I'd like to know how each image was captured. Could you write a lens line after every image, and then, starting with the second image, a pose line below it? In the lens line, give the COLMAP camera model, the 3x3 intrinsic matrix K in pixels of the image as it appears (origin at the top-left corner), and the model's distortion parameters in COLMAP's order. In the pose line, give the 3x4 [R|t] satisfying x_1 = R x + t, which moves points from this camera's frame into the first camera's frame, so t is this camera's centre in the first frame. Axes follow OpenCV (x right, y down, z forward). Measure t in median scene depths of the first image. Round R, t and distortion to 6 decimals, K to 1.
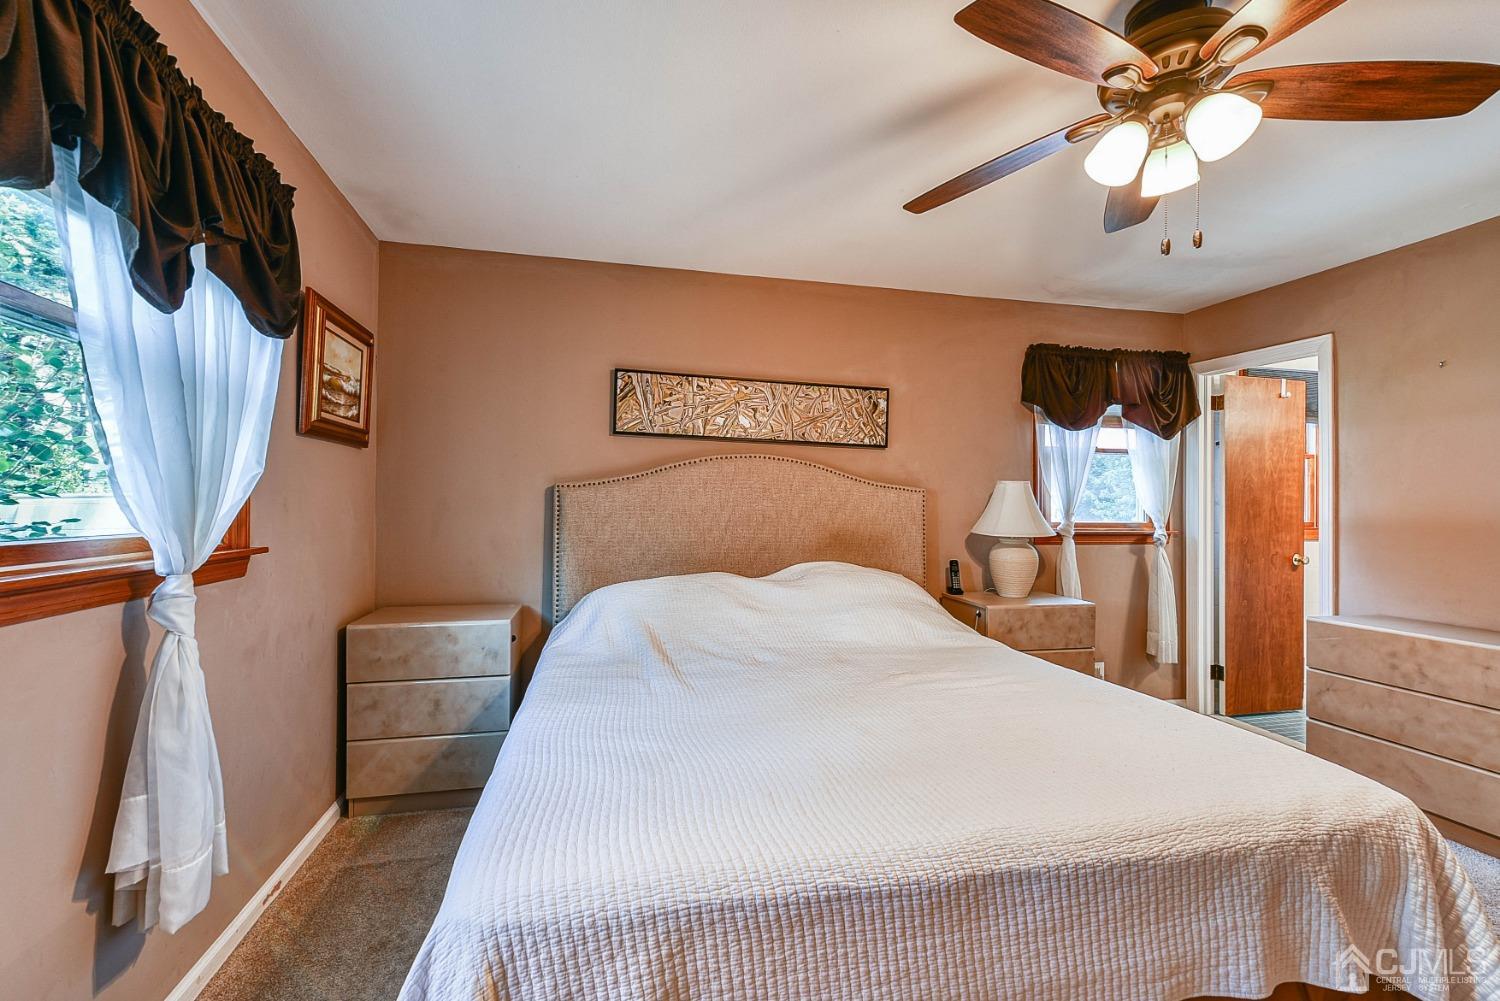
lens RADIAL K [[599.3, 0, 748.6], [0, 599.3, 497.2], [0, 0, 1]] dist [0.008719, -0.000294]
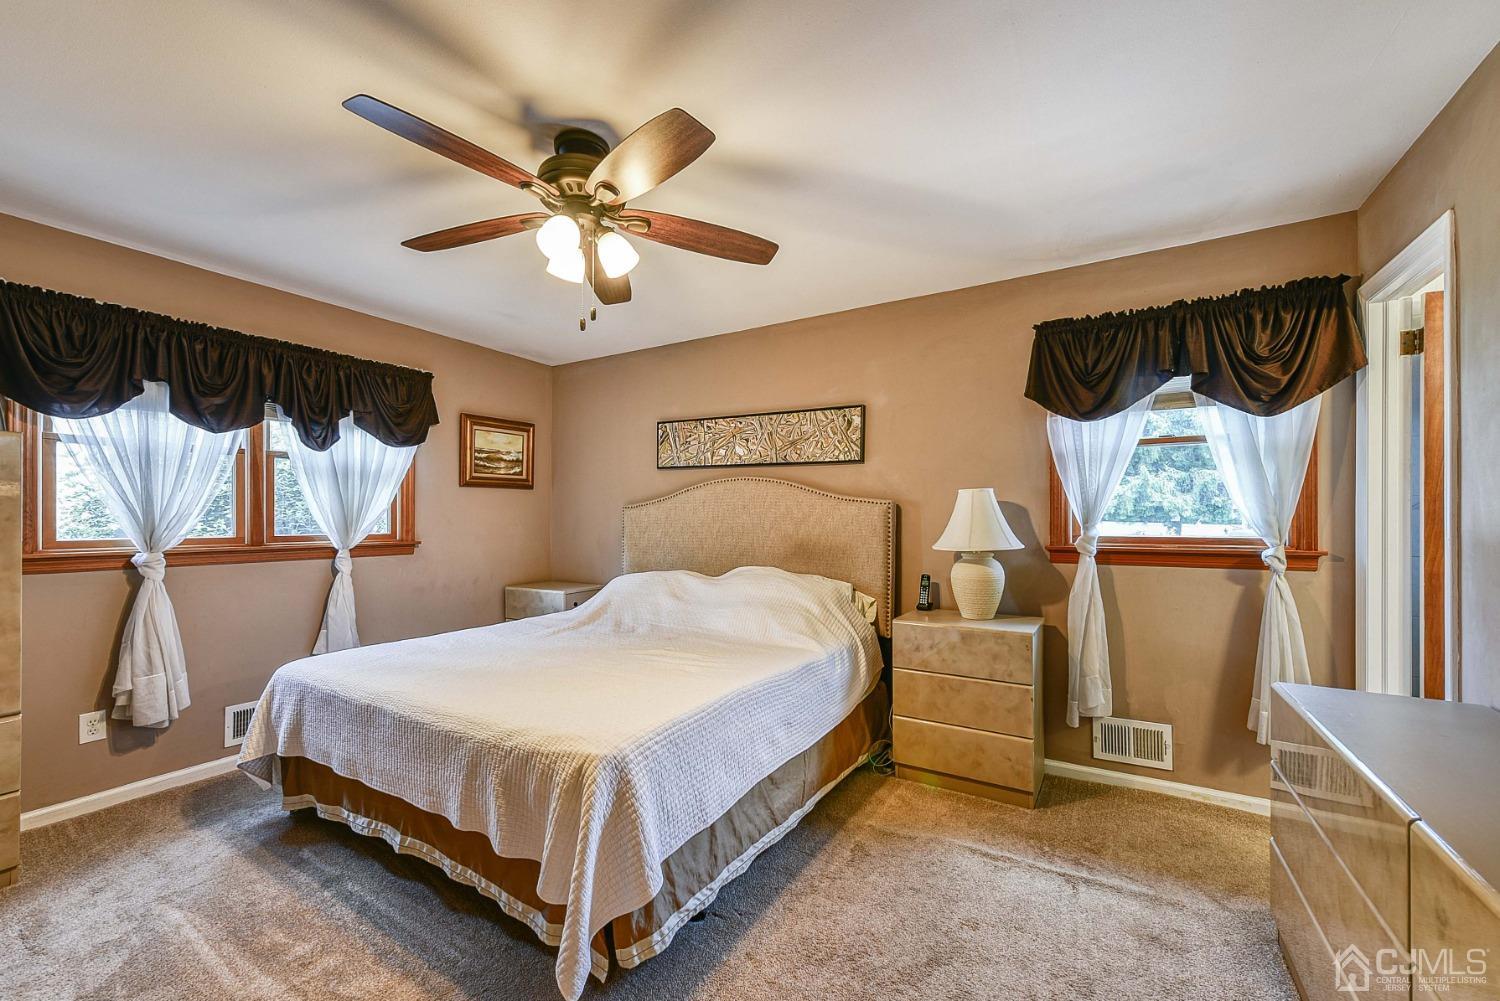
lens RADIAL K [[599.3, 0, 764.1], [0, 599.3, 513.9], [0, 0, 1]] dist [0.008719, -0.000294]
pose [[0.738266, -0.016318, -0.674313, 0.848268], [0.017822, 0.999830, -0.004684, 0.009117], [0.674275, -0.008559, 0.738431, 0.130637]]
